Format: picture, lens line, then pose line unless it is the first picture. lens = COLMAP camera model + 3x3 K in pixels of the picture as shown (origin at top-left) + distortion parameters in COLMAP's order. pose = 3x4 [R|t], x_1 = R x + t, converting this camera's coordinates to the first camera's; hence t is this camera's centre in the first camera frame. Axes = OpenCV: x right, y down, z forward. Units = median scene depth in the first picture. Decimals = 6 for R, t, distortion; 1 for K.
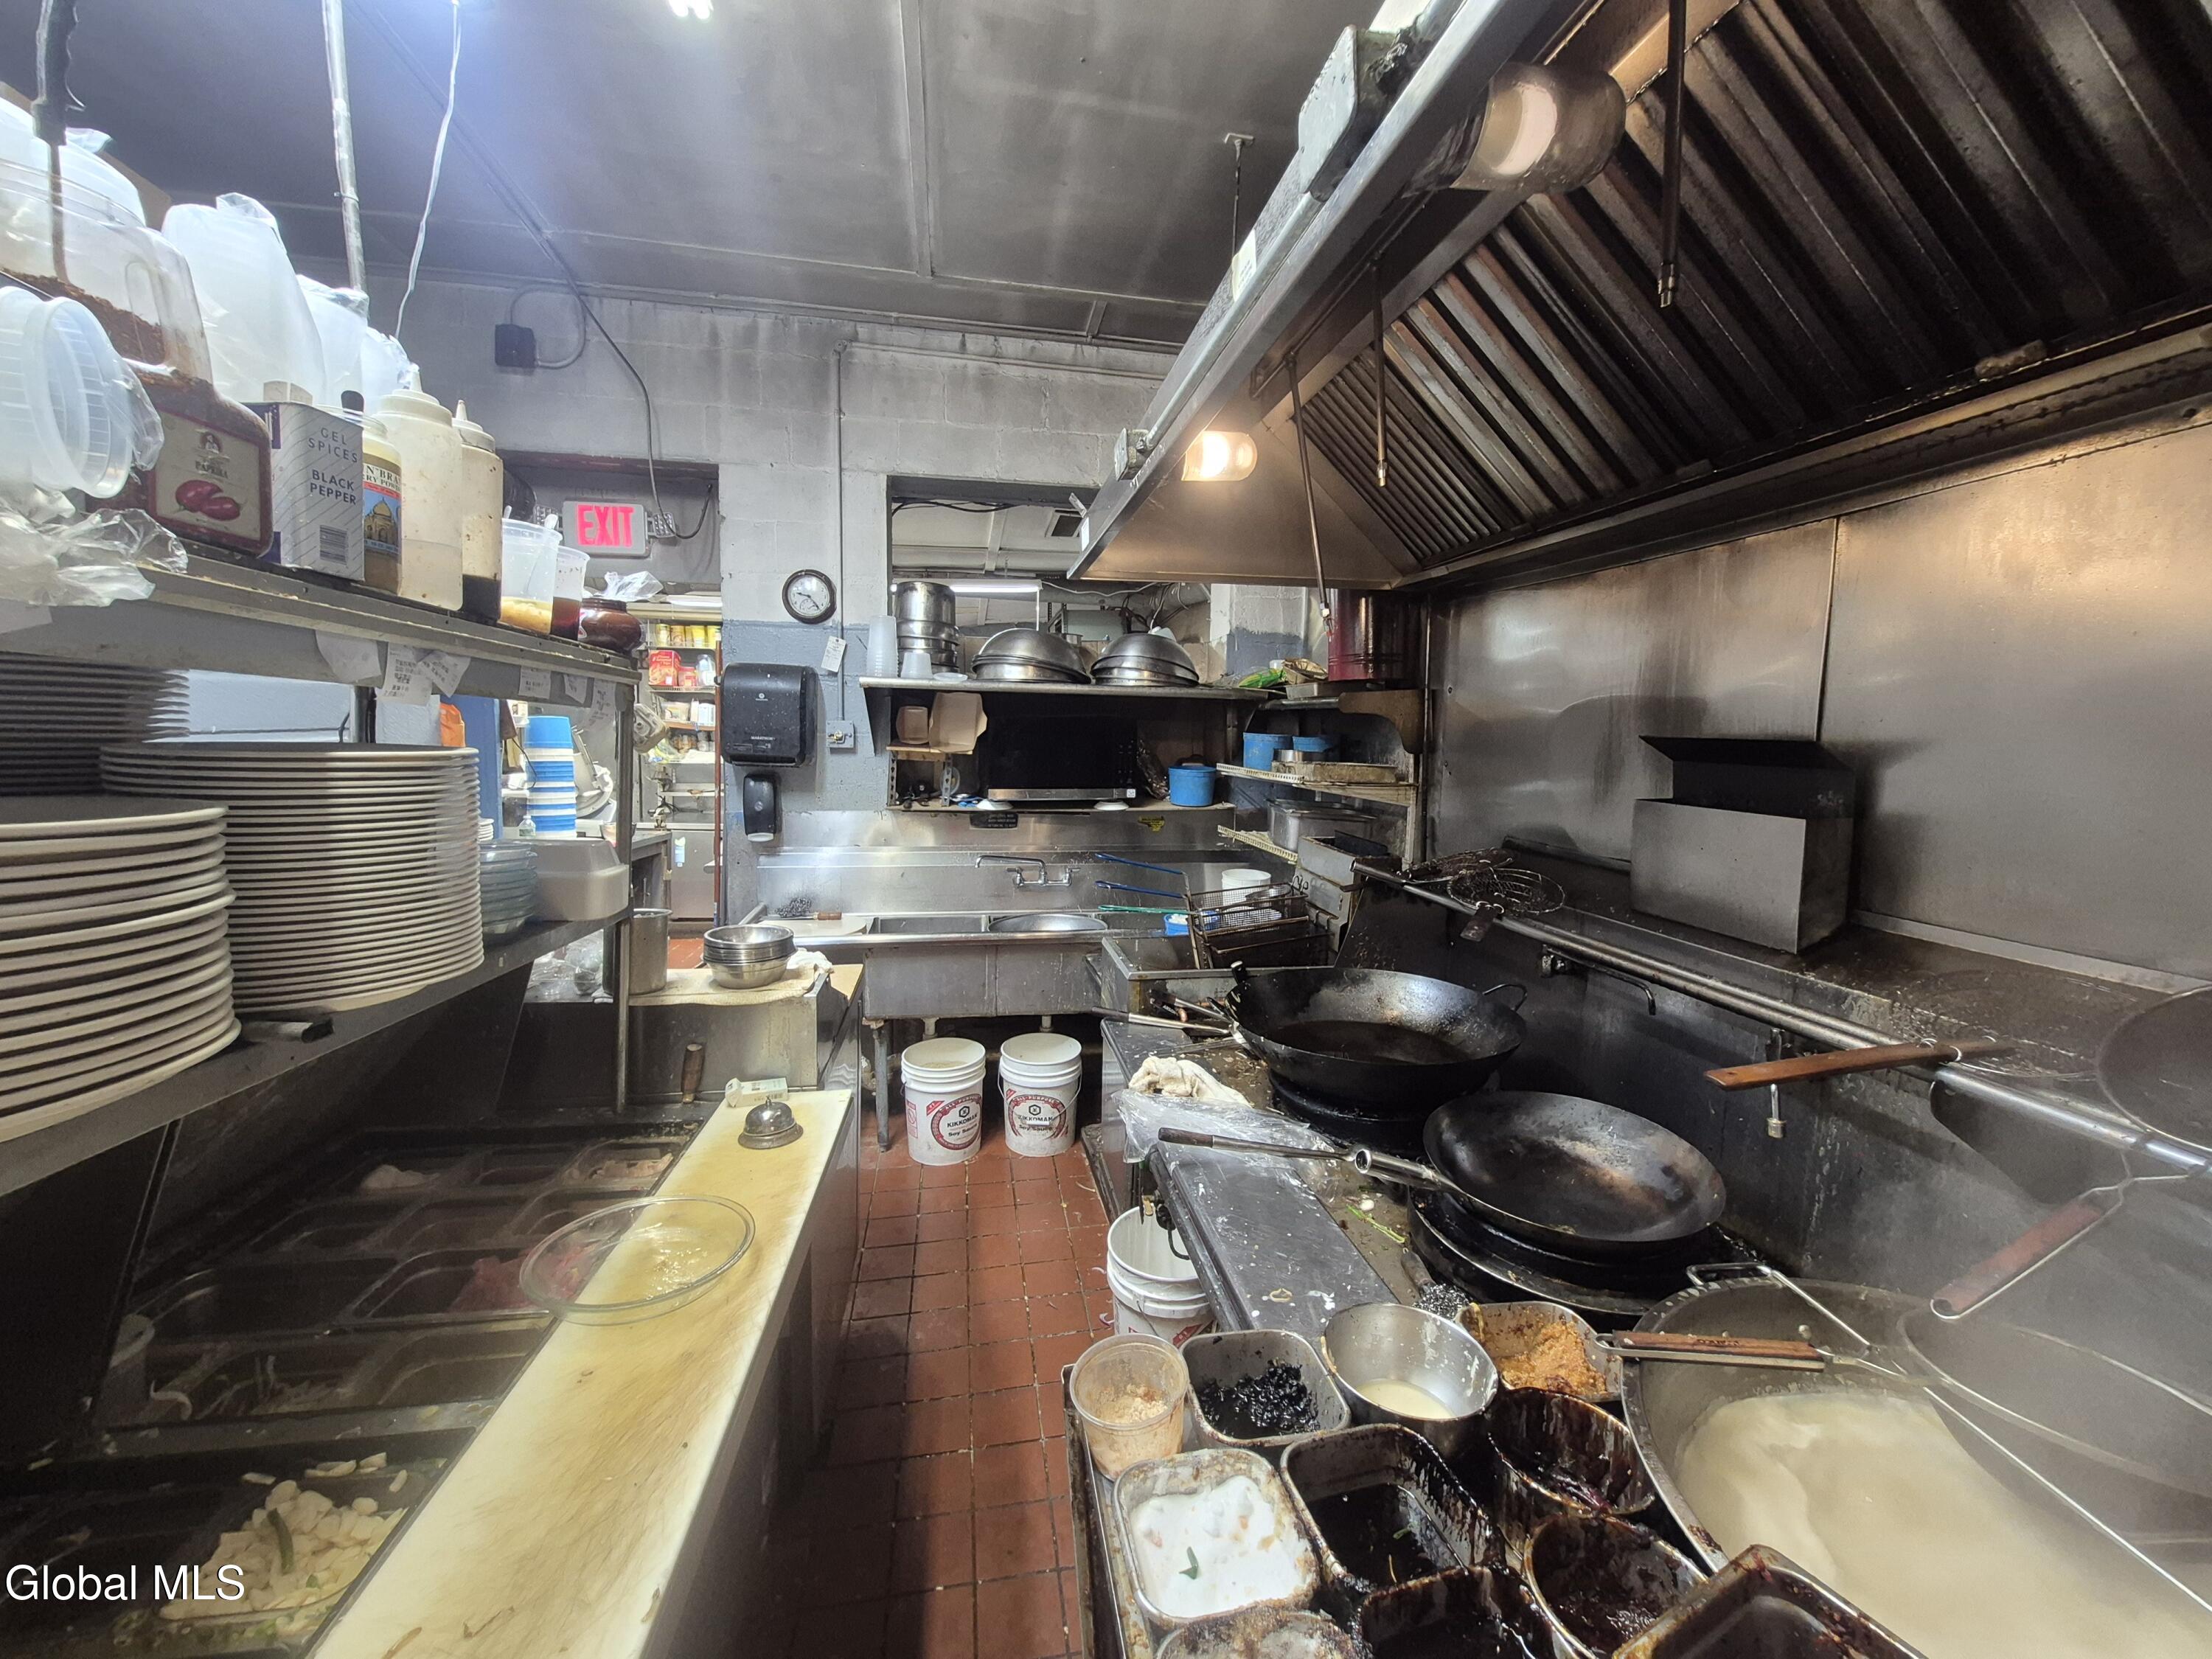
lens RADIAL K [[862.3, 0, 1103.8], [0, 862.3, 810.0], [0, 0, 1]] dist [-0.000450, -0.002849]
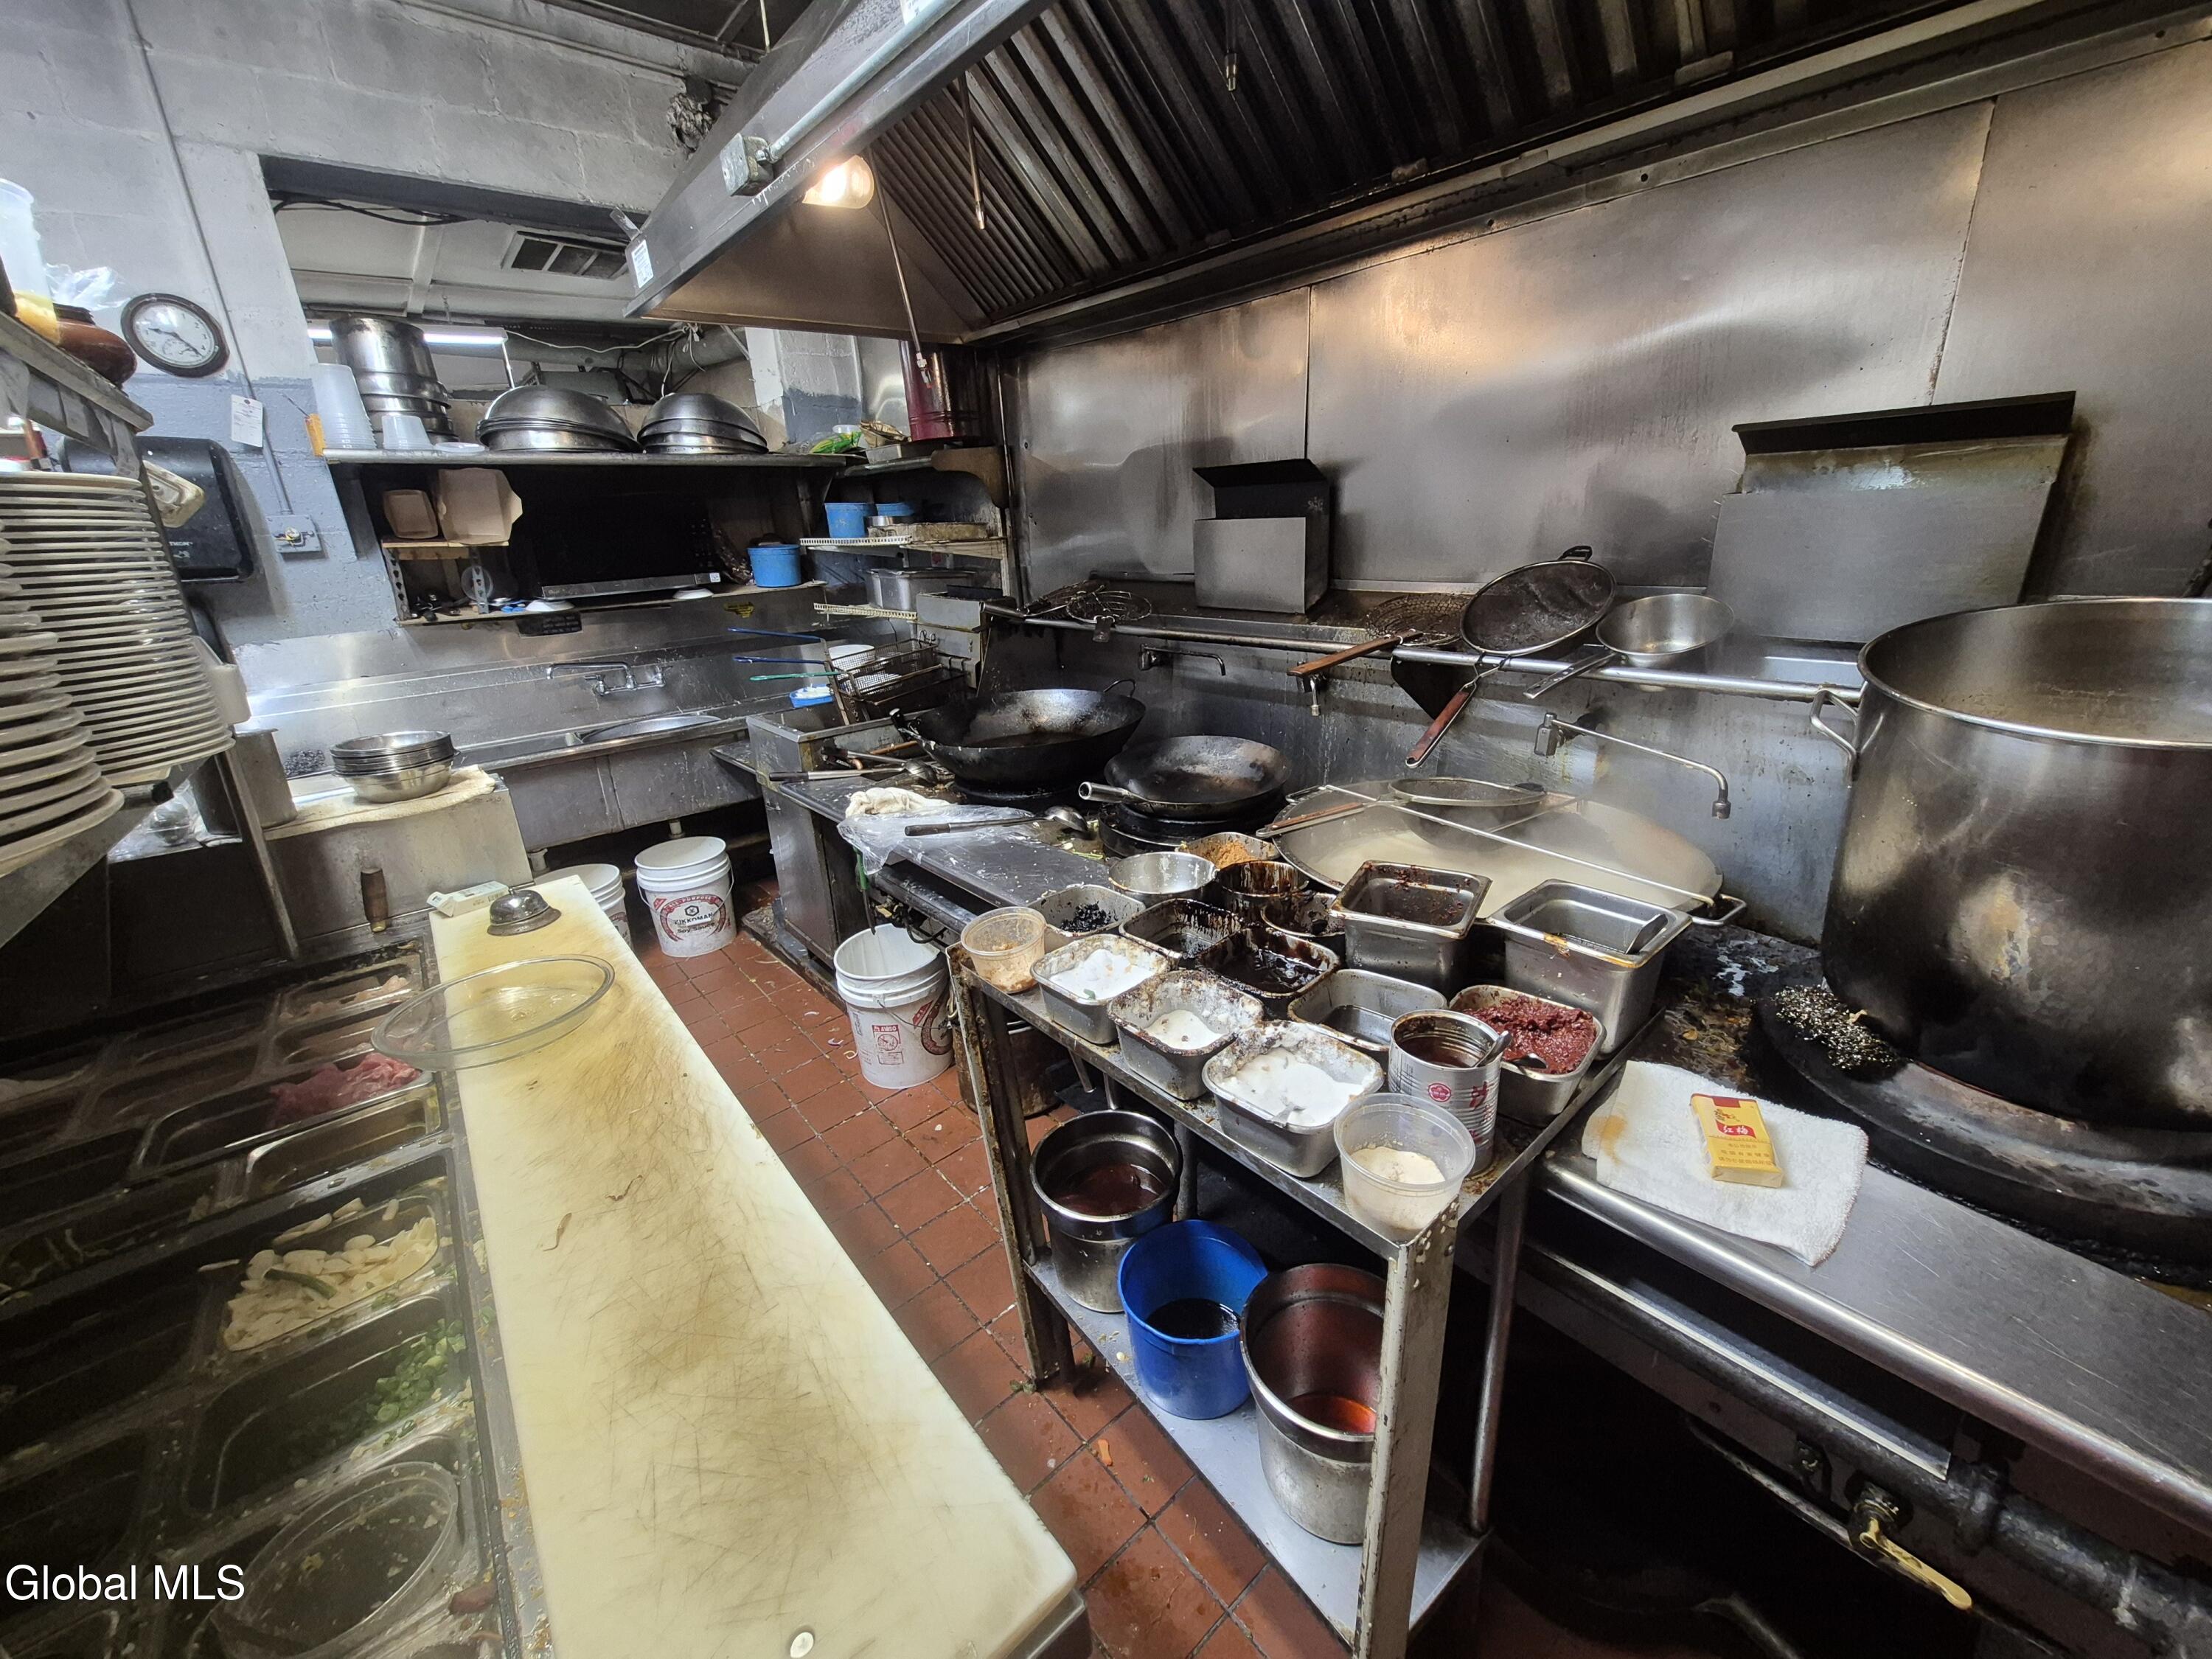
lens RADIAL K [[862.3, 0, 1103.8], [0, 862.3, 810.0], [0, 0, 1]] dist [-0.000450, -0.002849]
pose [[0.854750, -0.218371, 0.470867, -0.140002], [0.106512, 0.961679, 0.252644, 0.043635], [-0.507993, -0.165794, 0.845255, -0.070656]]
